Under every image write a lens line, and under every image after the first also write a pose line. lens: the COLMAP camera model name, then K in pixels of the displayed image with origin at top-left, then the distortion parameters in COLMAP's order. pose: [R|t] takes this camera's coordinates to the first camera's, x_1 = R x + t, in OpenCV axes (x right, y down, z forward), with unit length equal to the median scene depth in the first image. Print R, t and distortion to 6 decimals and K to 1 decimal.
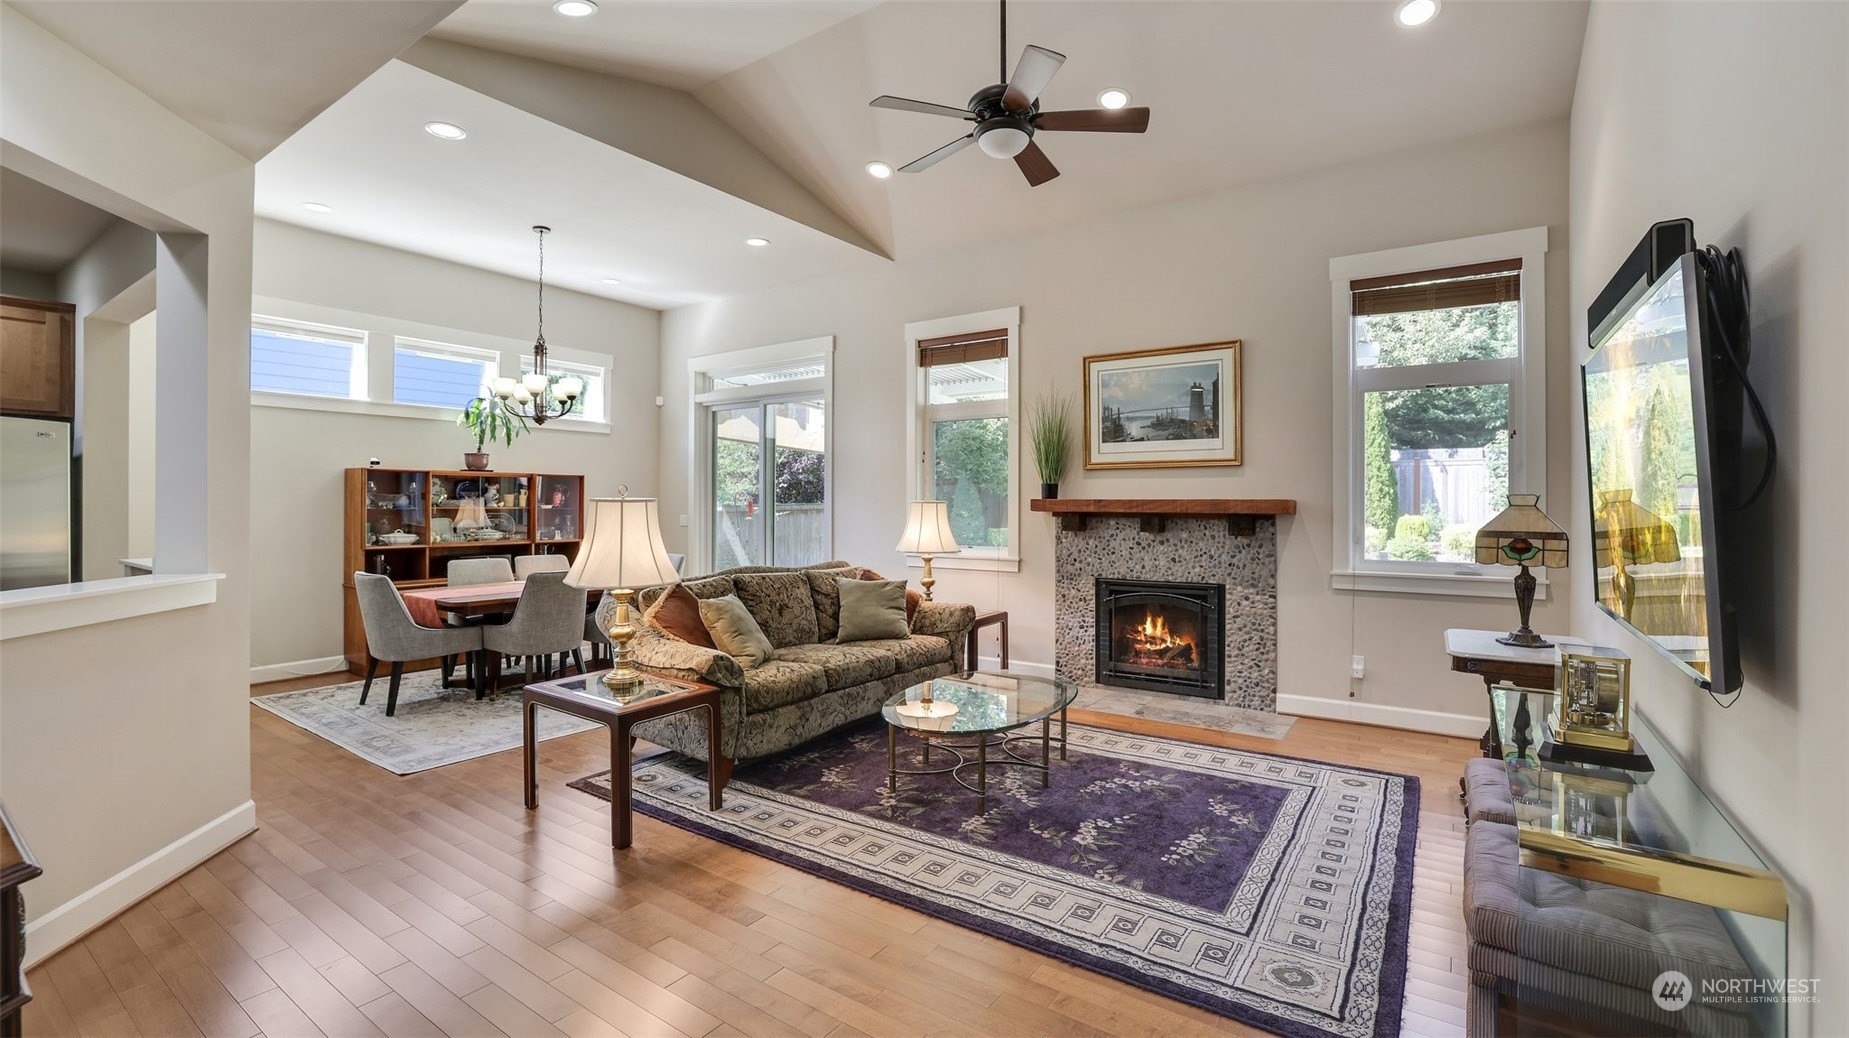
lens RADIAL K [[795.2, 0, 921.0], [0, 795.2, 504.6], [0, 0, 1]] dist [-0.041251, 0.011880]
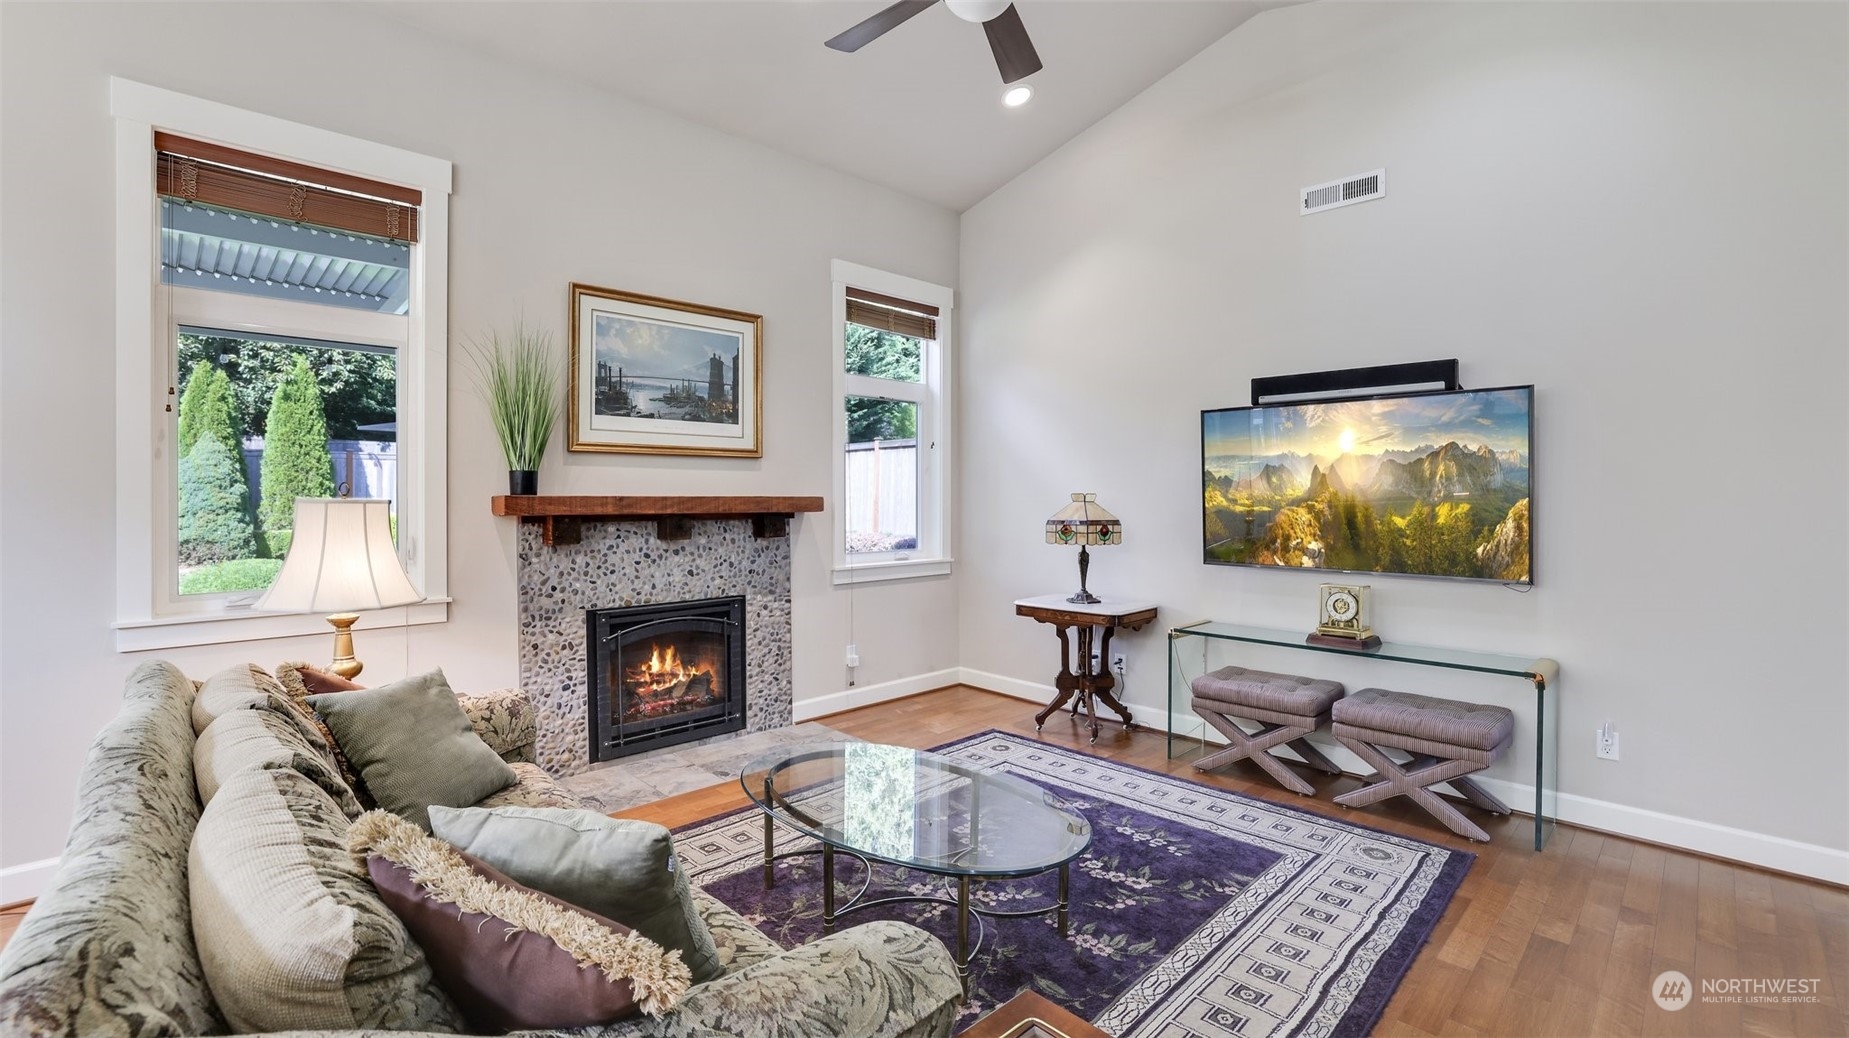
lens RADIAL K [[795.2, 0, 909.0], [0, 795.2, 498.9], [0, 0, 1]] dist [-0.041251, 0.011880]
pose [[0.207034, -0.002952, 0.978329, -0.395528], [0.004780, 0.999987, 0.002006, -0.004263], [-0.978322, 0.004261, 0.207046, 0.599092]]
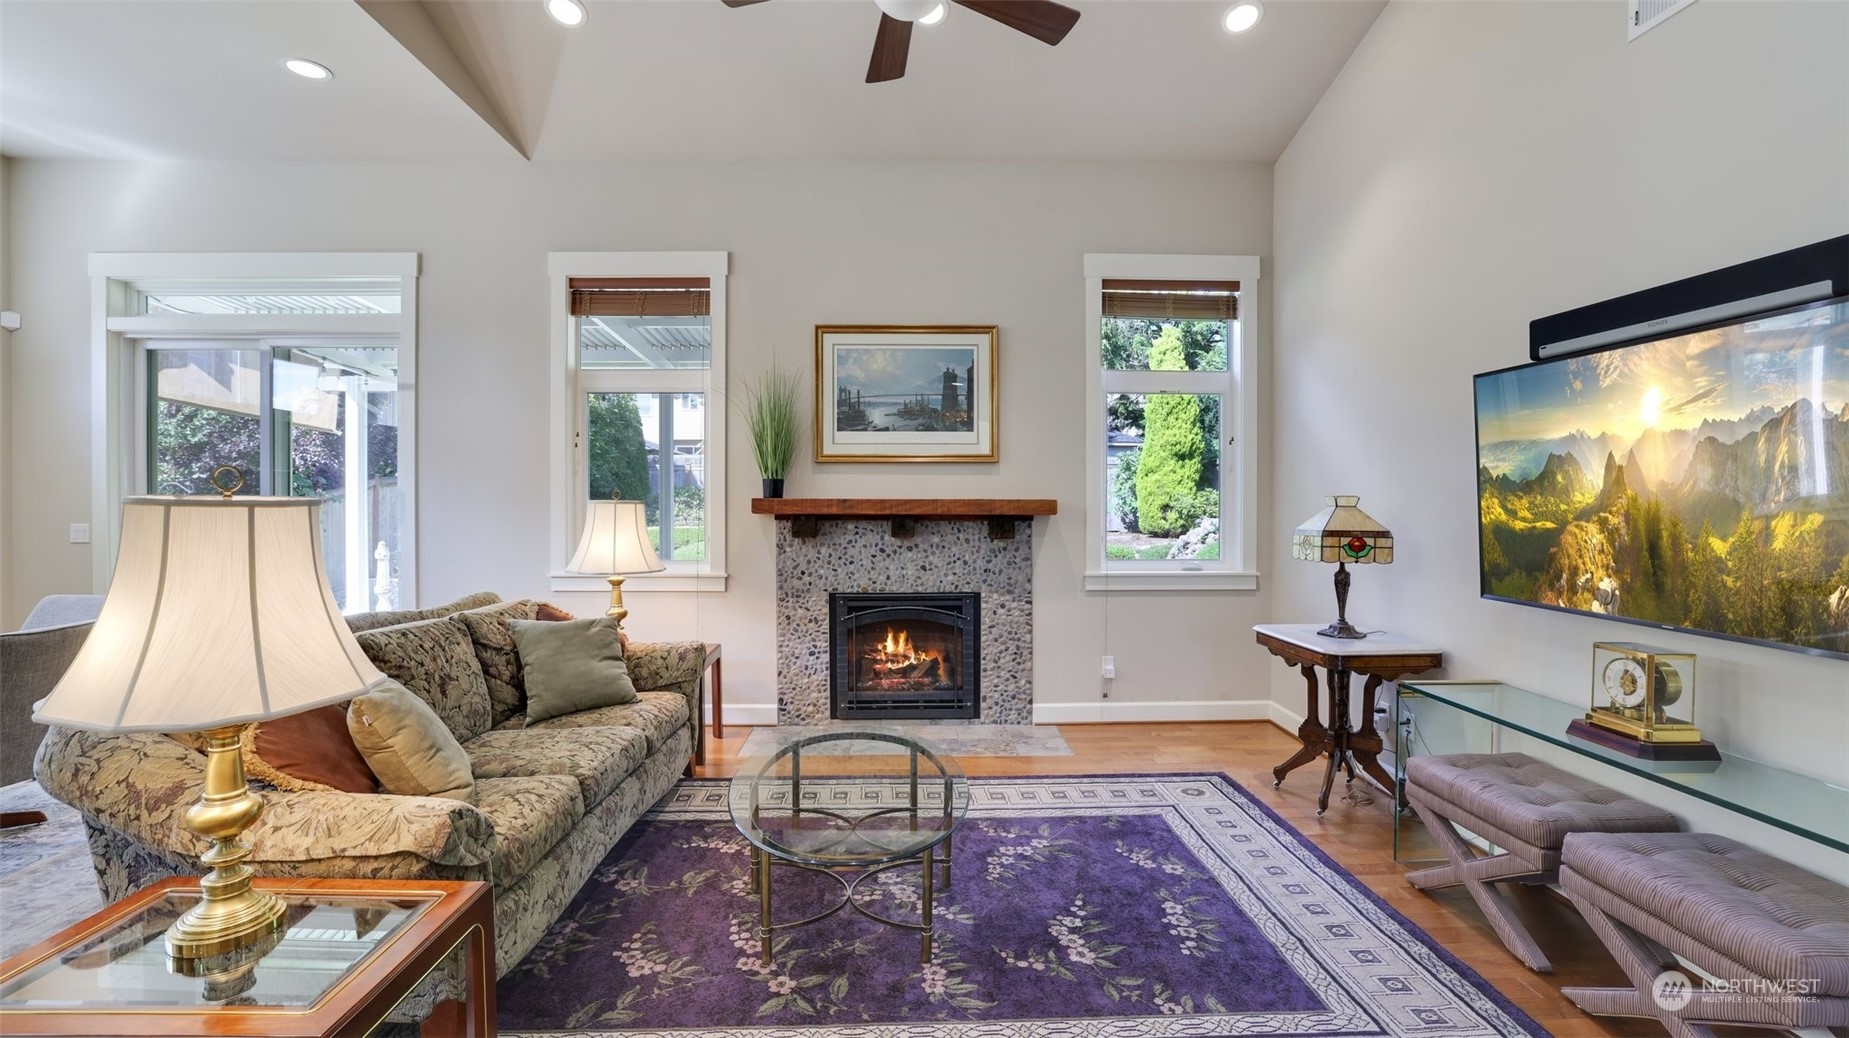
lens RADIAL K [[795.2, 0, 916.5], [0, 795.2, 512.4], [0, 0, 1]] dist [-0.041251, 0.011880]
pose [[0.810157, -0.007865, 0.586161, -0.198287], [0.000880, 0.999925, 0.012200, -0.002459], [-0.586213, -0.009368, 0.810103, 0.277246]]
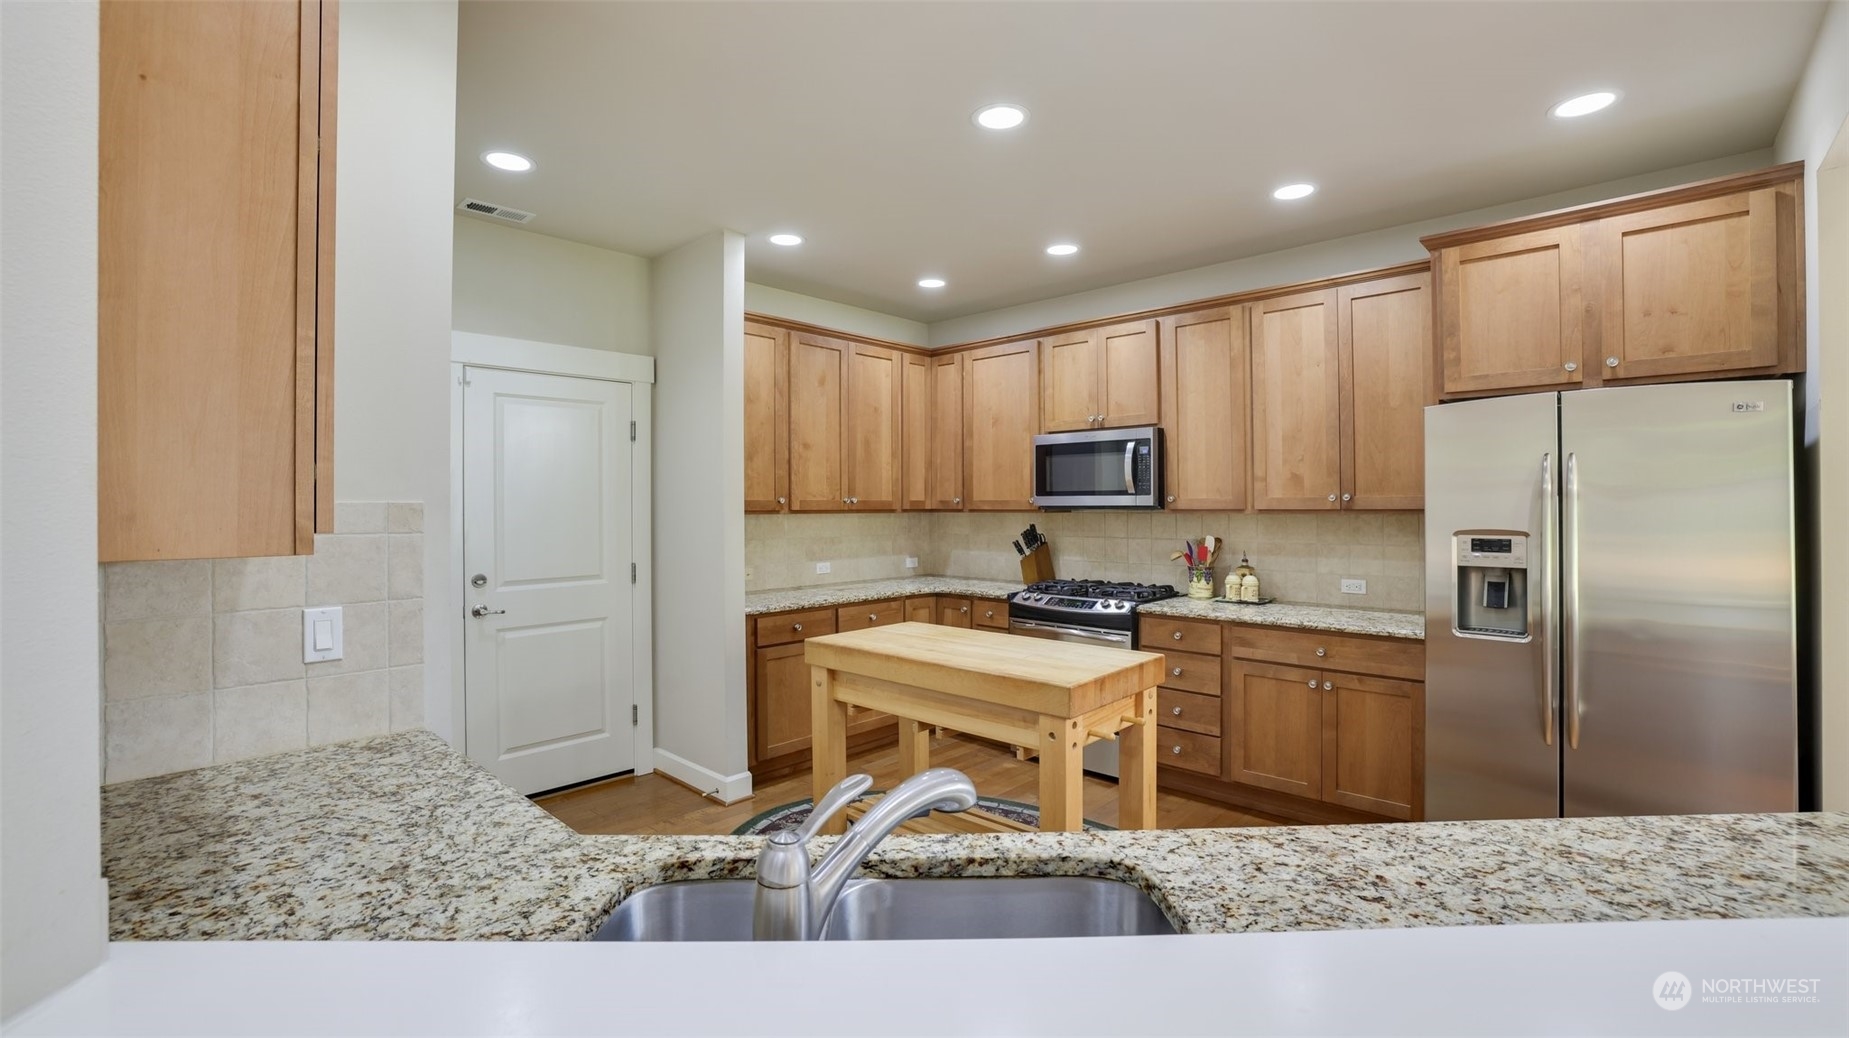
lens RADIAL K [[795.2, 0, 910.6], [0, 795.2, 507.2], [0, 0, 1]] dist [-0.041251, 0.011880]
pose [[-0.156128, 0.001654, -0.987735, -0.368157], [0.000338, 0.999999, 0.001622, -0.014819], [0.987737, -0.000081, -0.156129, 0.363786]]
